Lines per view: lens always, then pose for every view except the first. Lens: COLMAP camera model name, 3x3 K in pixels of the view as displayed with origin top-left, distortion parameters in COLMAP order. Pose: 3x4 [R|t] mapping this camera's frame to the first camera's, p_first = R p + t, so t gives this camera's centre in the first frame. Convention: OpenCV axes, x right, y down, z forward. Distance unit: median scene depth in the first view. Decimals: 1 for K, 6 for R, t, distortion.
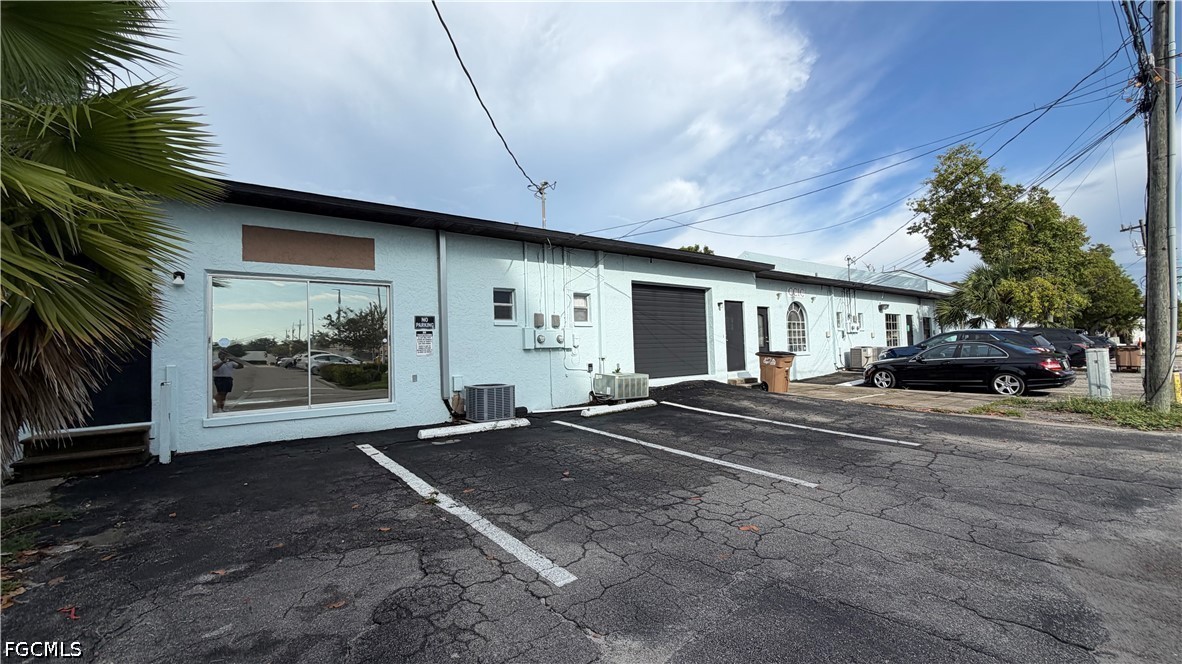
lens RADIAL K [[470.8, 0, 597.1], [0, 470.8, 332.5], [0, 0, 1]] dist [0.000830, 0.000201]
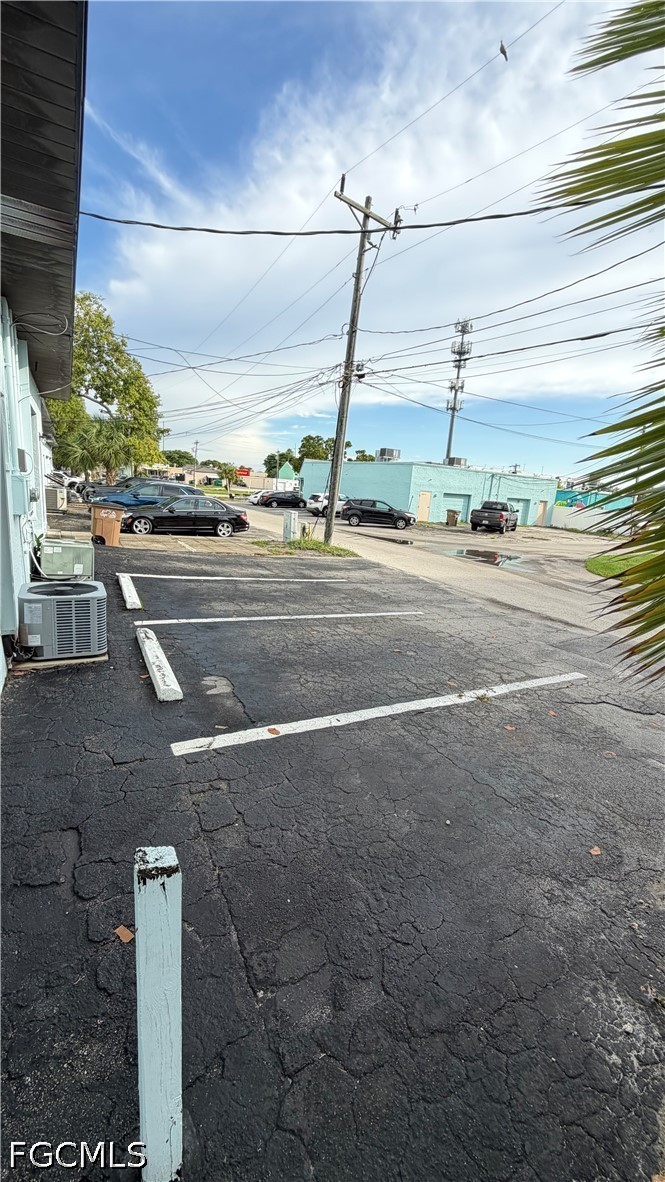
lens RADIAL K [[470.8, 0, 326.9], [0, 470.8, 587.3], [0, 0, 1]] dist [0.000830, 0.000201]
pose [[0.156752, -0.165463, 0.973679, -1.543009], [-0.117184, 0.975786, 0.184686, -0.065501], [-0.980661, -0.143050, 0.133567, 1.325361]]
